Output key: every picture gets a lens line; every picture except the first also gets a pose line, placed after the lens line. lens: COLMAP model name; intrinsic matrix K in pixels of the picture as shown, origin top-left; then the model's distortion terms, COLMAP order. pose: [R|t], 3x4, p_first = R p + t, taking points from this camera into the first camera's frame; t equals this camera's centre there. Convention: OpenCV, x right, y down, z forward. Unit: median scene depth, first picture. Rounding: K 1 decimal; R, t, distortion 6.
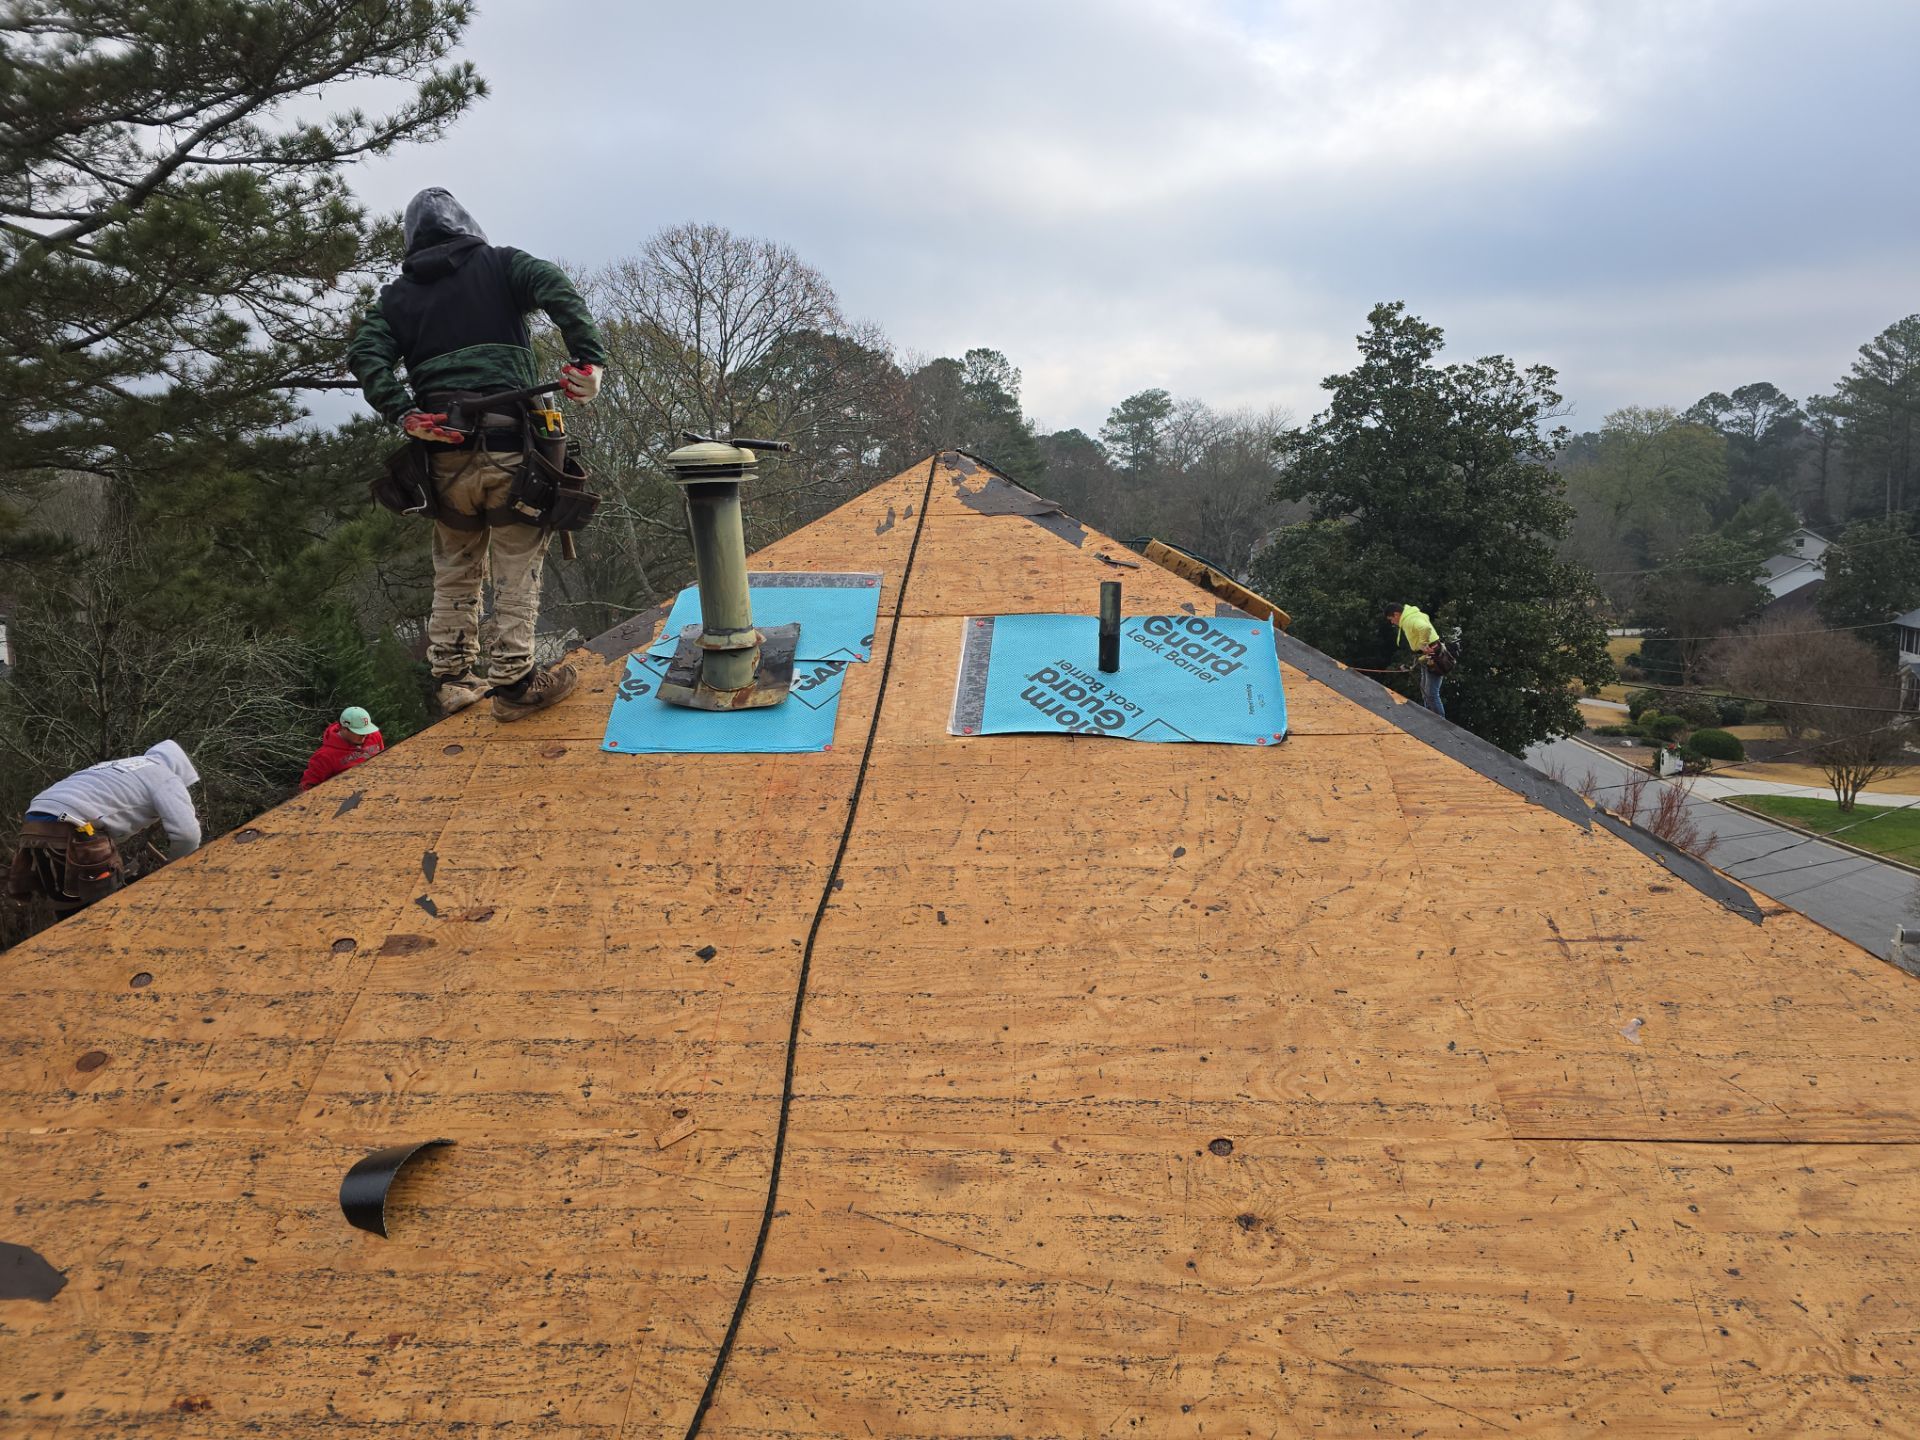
lens RADIAL K [[1281.6, 0, 960.0], [0, 1281.6, 720.0], [0, 0, 1]] dist [0.070697, -0.062564]
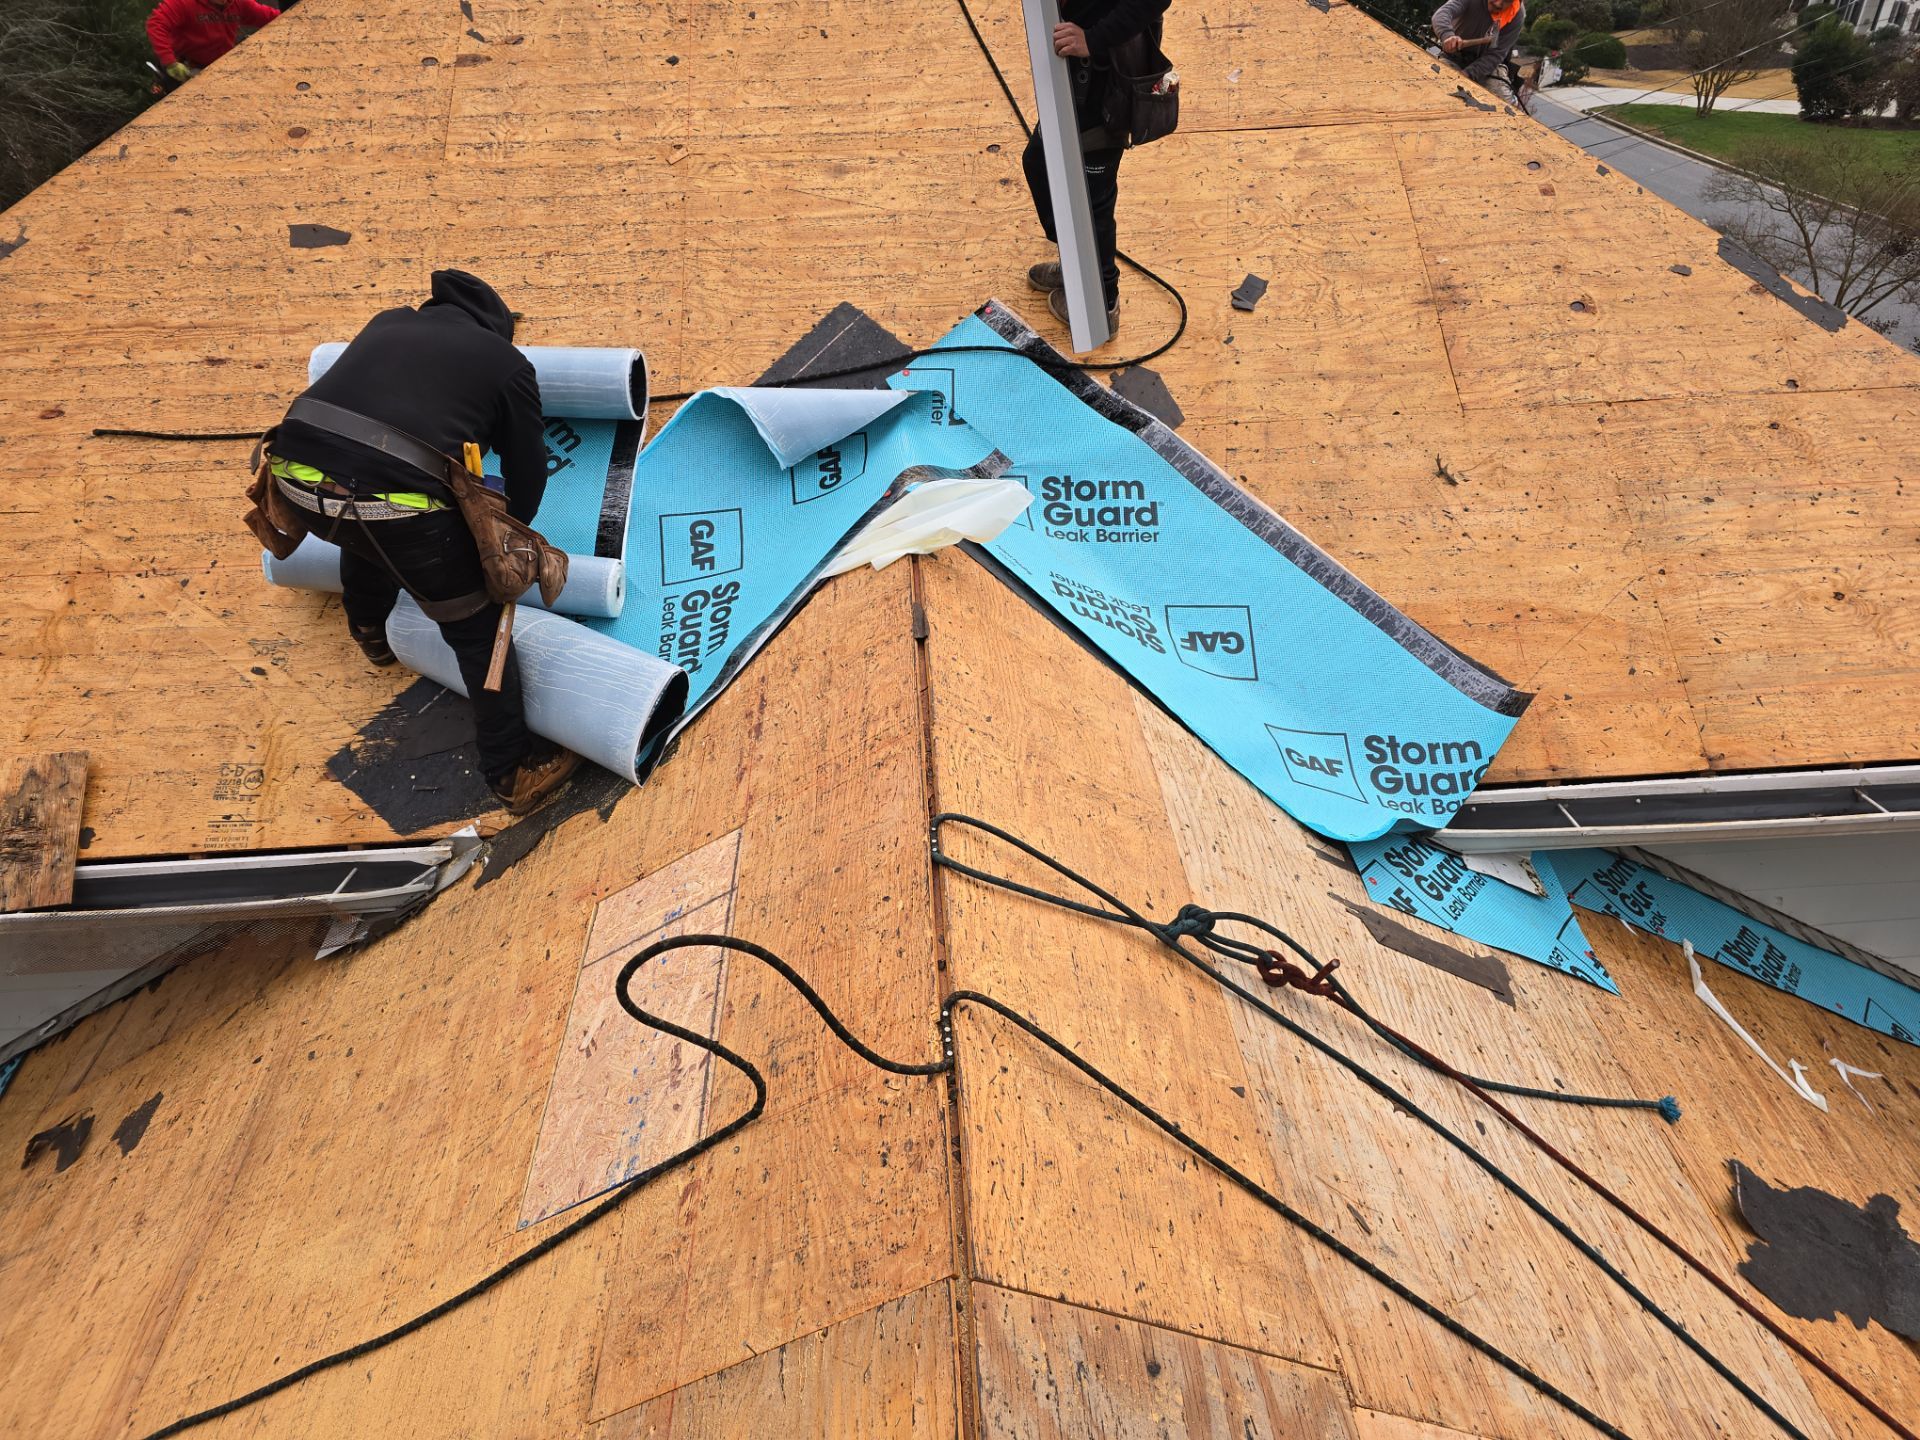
lens RADIAL K [[1281.6, 0, 960.0], [0, 1281.6, 720.0], [0, 0, 1]] dist [0.070697, -0.062564]
pose [[0.994594, -0.069569, 0.077094, -0.032207], [0.027199, 0.891018, 0.453153, 0.207003], [-0.100218, -0.448606, 0.888093, -0.856090]]
